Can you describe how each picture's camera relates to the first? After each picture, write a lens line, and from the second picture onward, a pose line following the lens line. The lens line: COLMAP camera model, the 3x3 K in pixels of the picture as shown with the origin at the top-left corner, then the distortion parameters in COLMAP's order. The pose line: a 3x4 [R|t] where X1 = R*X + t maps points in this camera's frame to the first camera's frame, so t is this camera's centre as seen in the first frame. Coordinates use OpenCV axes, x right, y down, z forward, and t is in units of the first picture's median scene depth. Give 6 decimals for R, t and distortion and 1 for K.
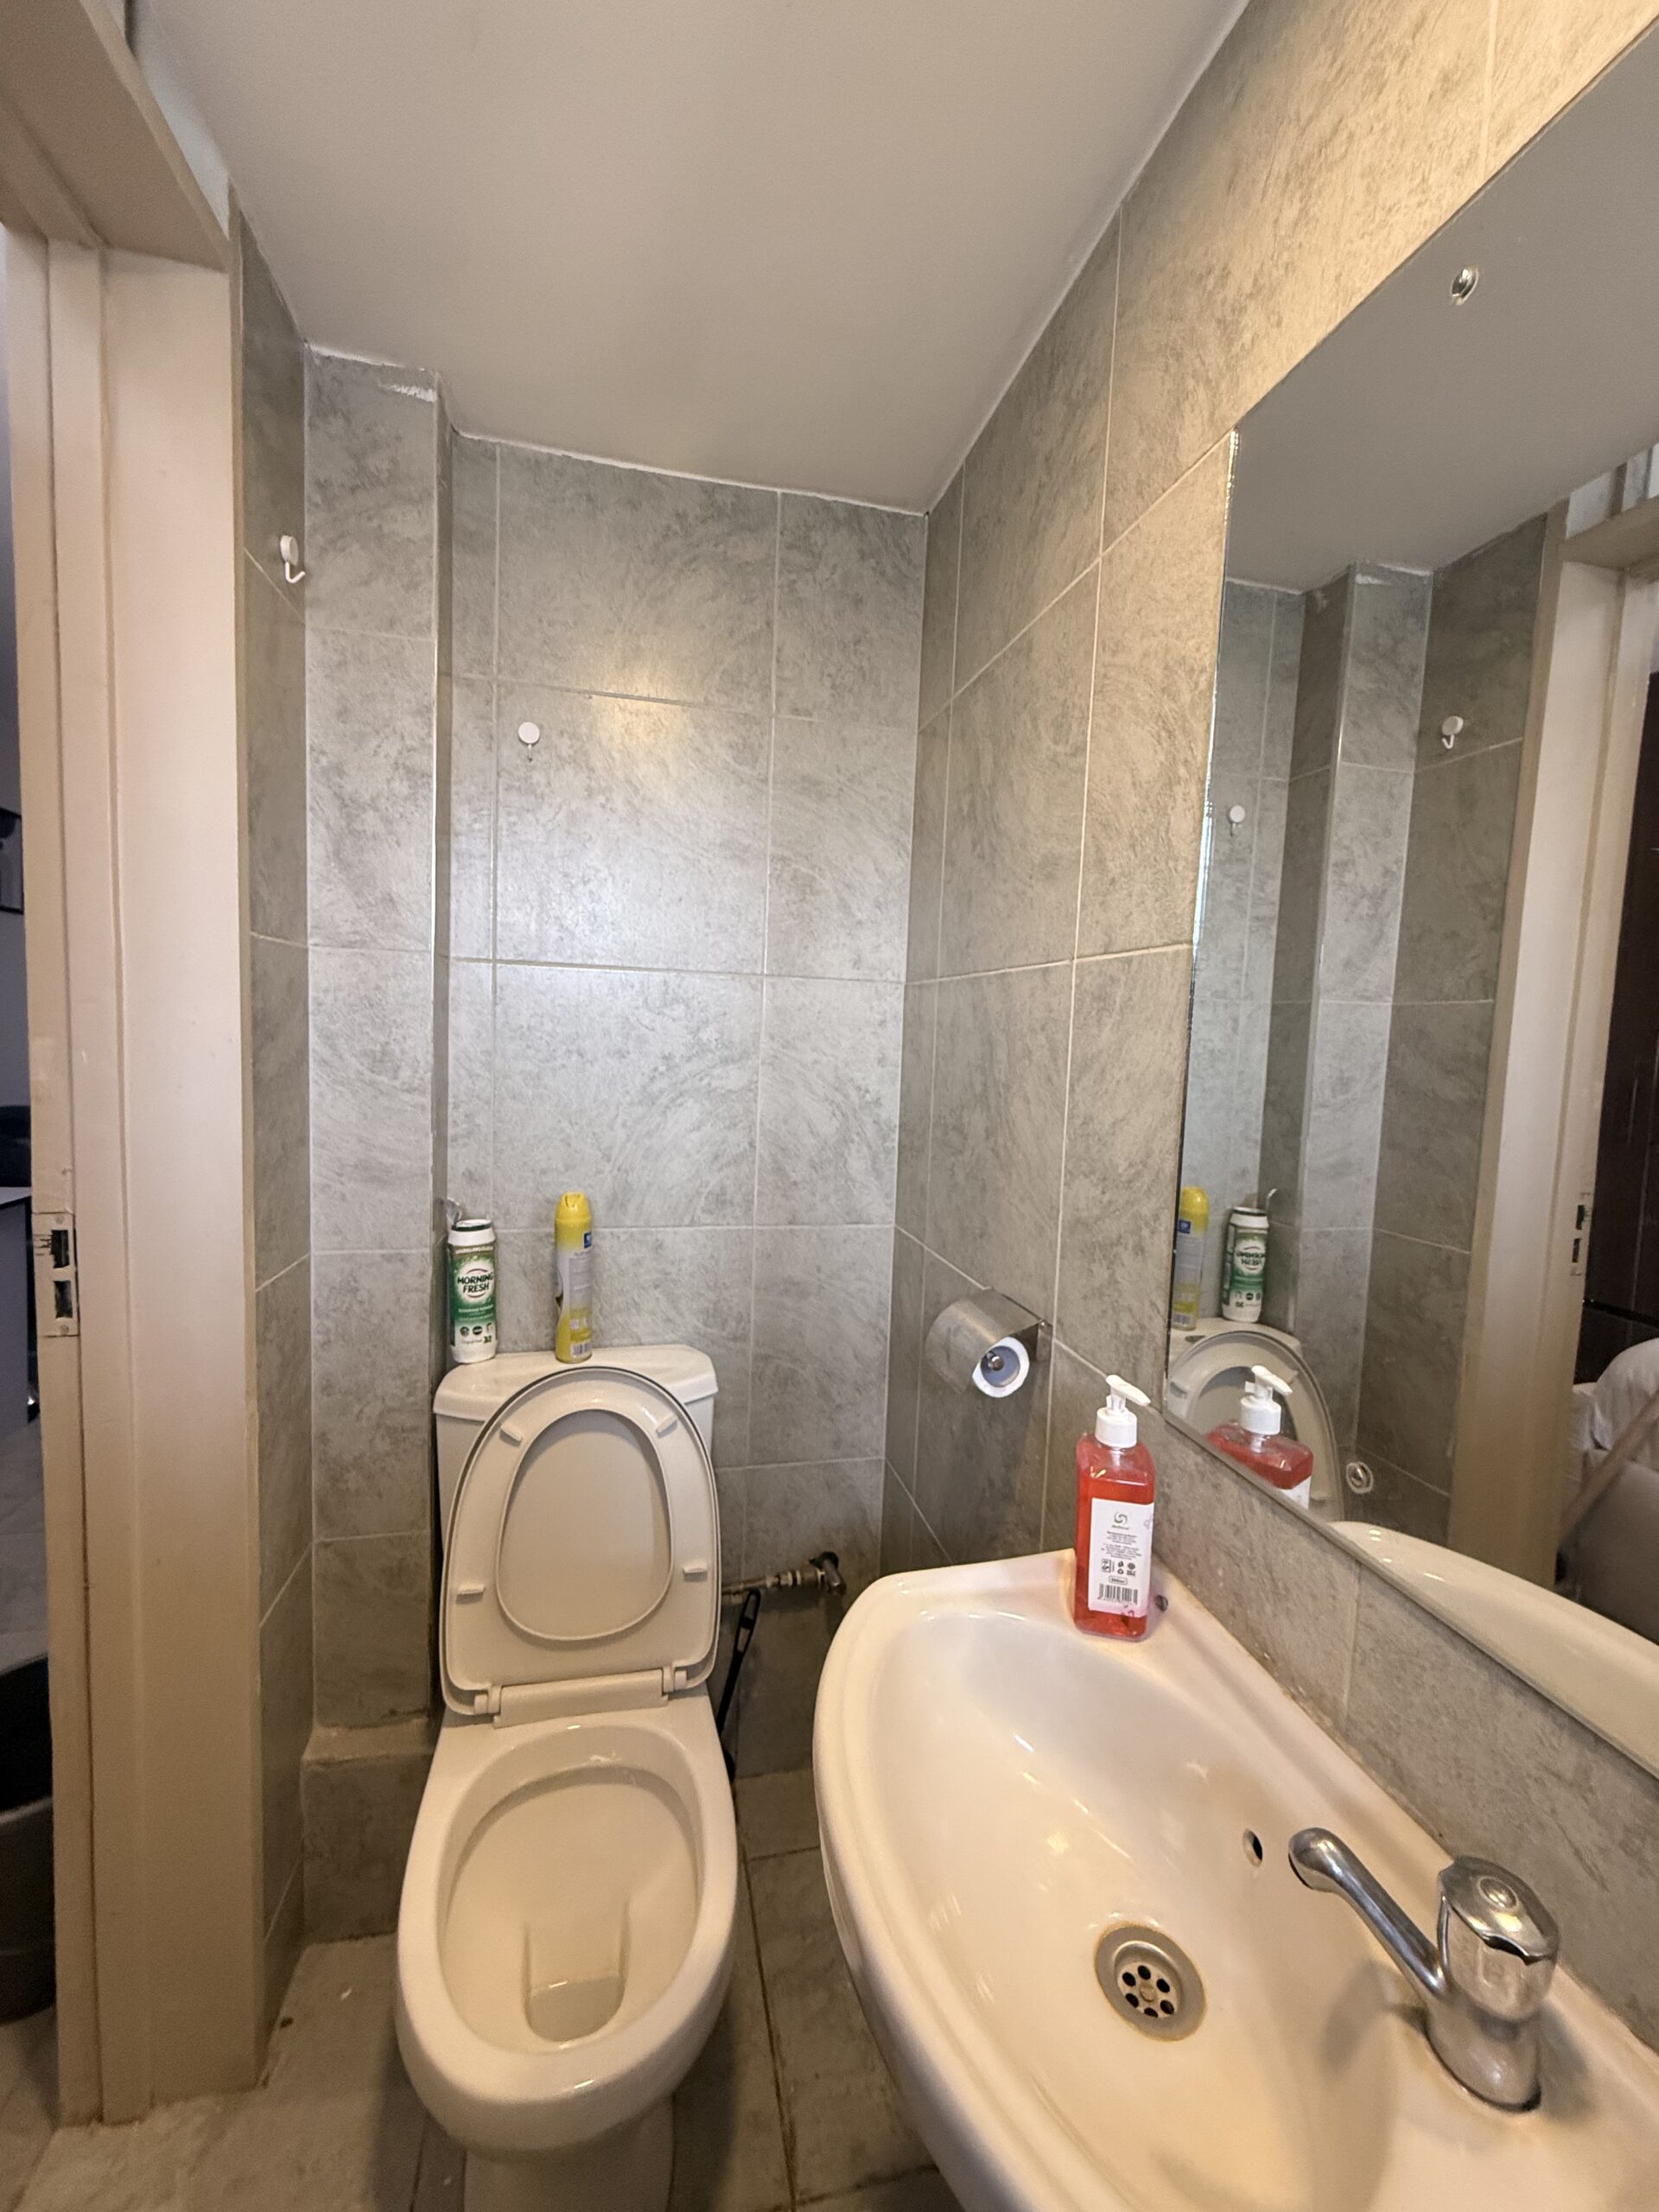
lens RADIAL K [[878.3, 0, 830.5], [0, 878.3, 1102.9], [0, 0, 1]] dist [-0.002820, -0.000121]
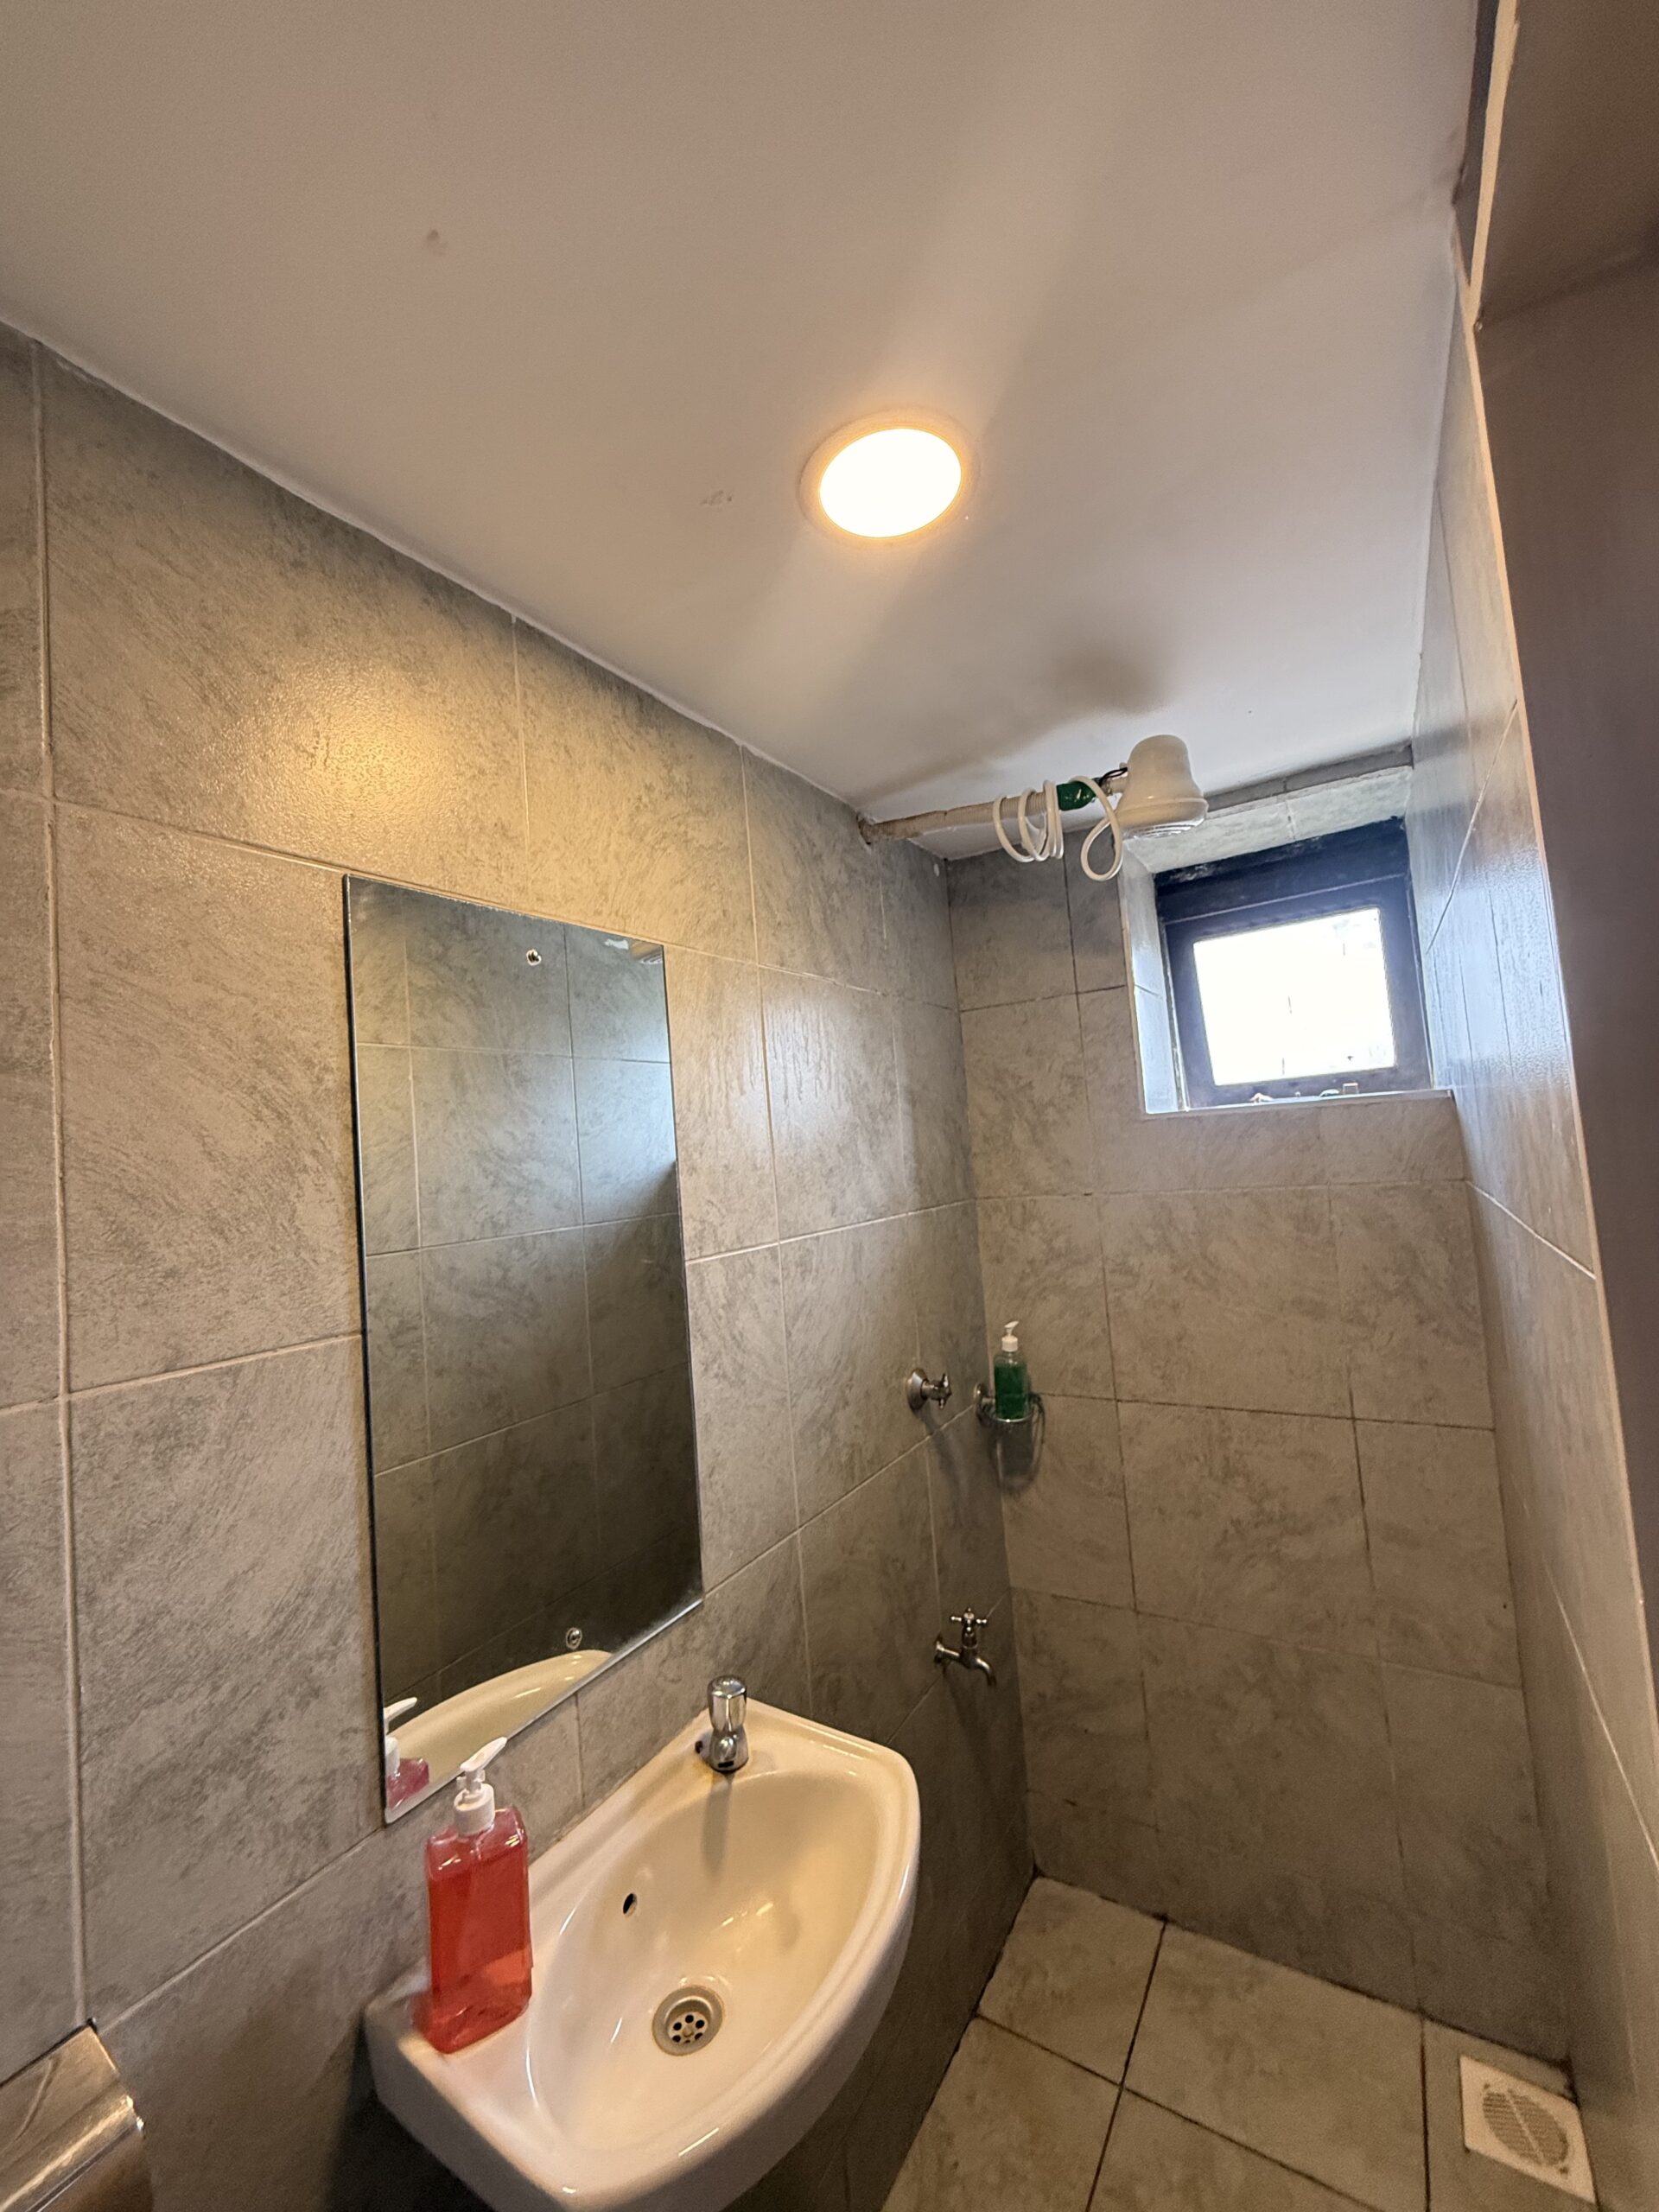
lens RADIAL K [[878.3, 0, 830.5], [0, 878.3, 1102.9], [0, 0, 1]] dist [-0.002820, -0.000121]
pose [[-0.698201, 0.054598, 0.713817, -0.654366], [0.105493, 0.994049, 0.027152, -0.383504], [-0.708087, 0.094260, -0.699806, 1.191513]]
